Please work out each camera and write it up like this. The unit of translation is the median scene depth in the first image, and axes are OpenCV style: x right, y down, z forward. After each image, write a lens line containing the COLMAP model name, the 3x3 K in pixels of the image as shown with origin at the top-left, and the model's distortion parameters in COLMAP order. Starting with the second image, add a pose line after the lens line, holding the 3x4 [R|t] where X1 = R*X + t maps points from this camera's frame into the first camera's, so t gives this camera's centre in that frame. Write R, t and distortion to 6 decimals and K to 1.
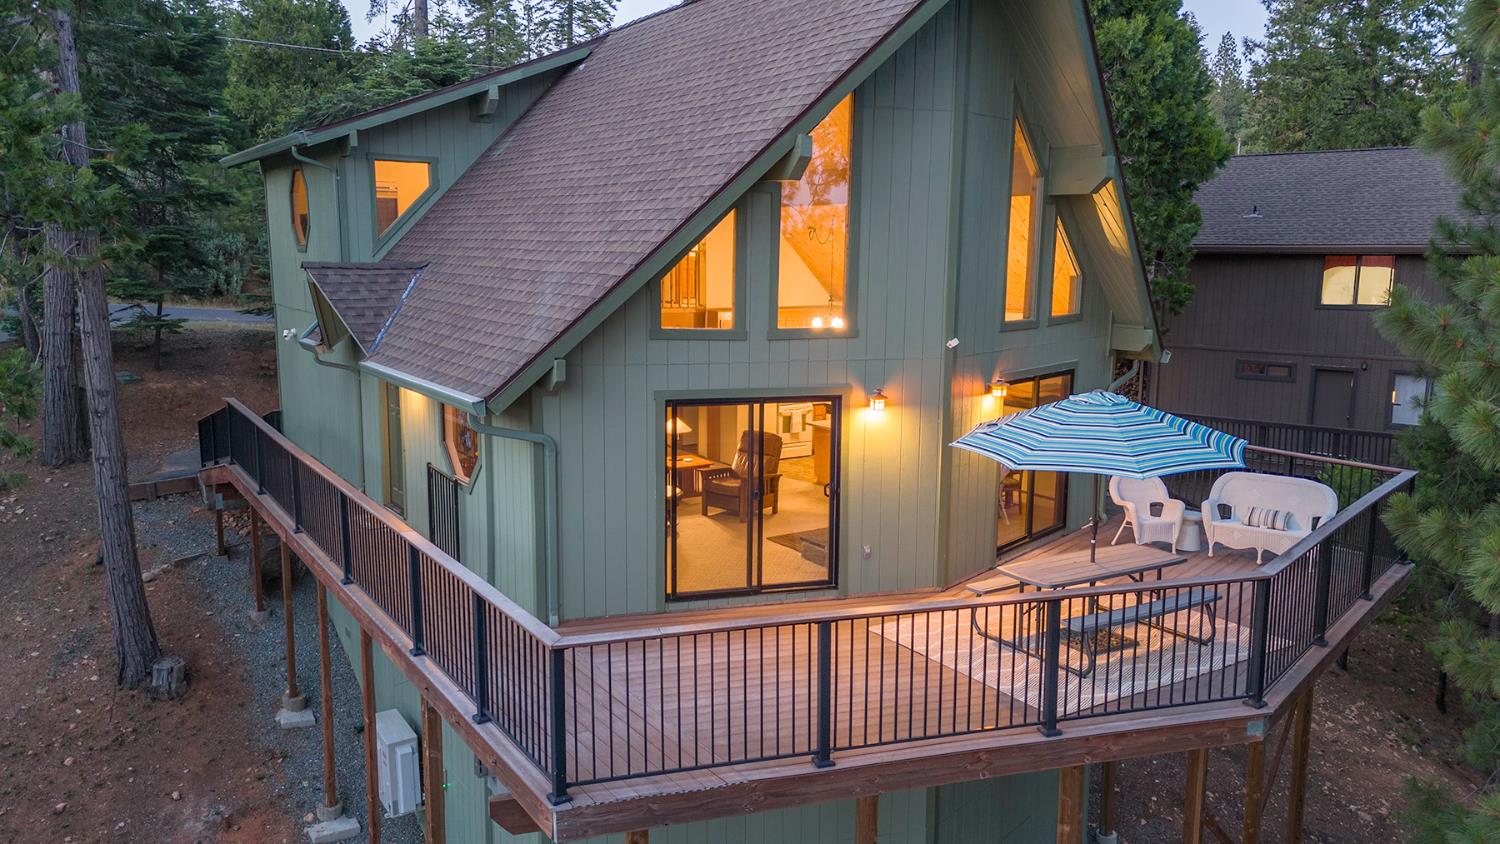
lens RADIAL K [[952.8, 0, 750.0], [0, 952.8, 422.0], [0, 0, 1]] dist [0.097301, 0.000063]
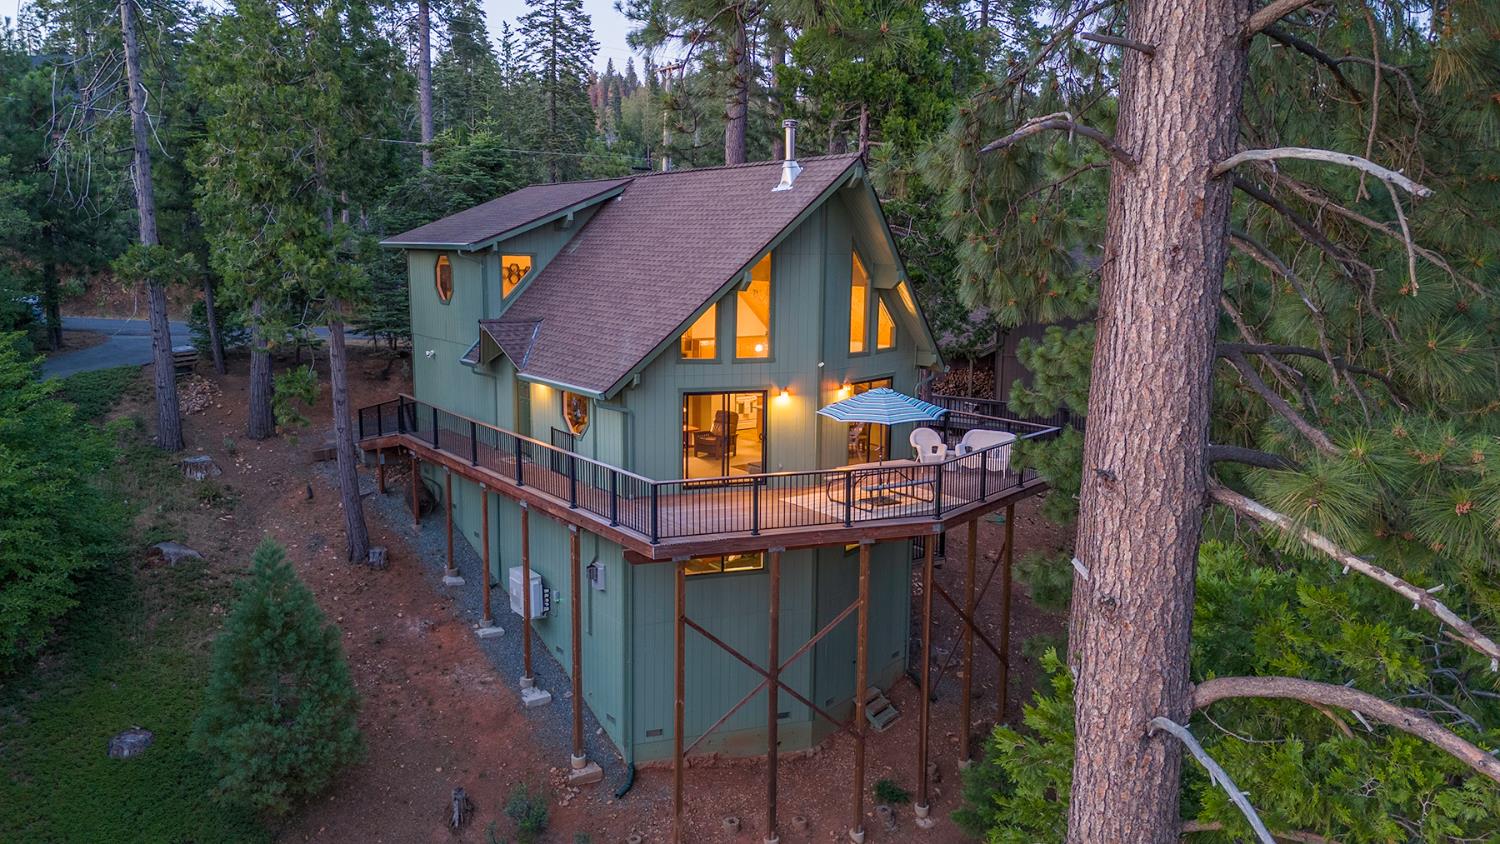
lens RADIAL K [[952.8, 0, 750.0], [0, 952.8, 422.0], [0, 0, 1]] dist [0.097301, 0.000063]
pose [[0.998862, -0.005115, 0.047413, -0.034845], [0.004967, 0.999982, 0.003243, 0.030081], [-0.047429, -0.003004, 0.998870, -0.929801]]
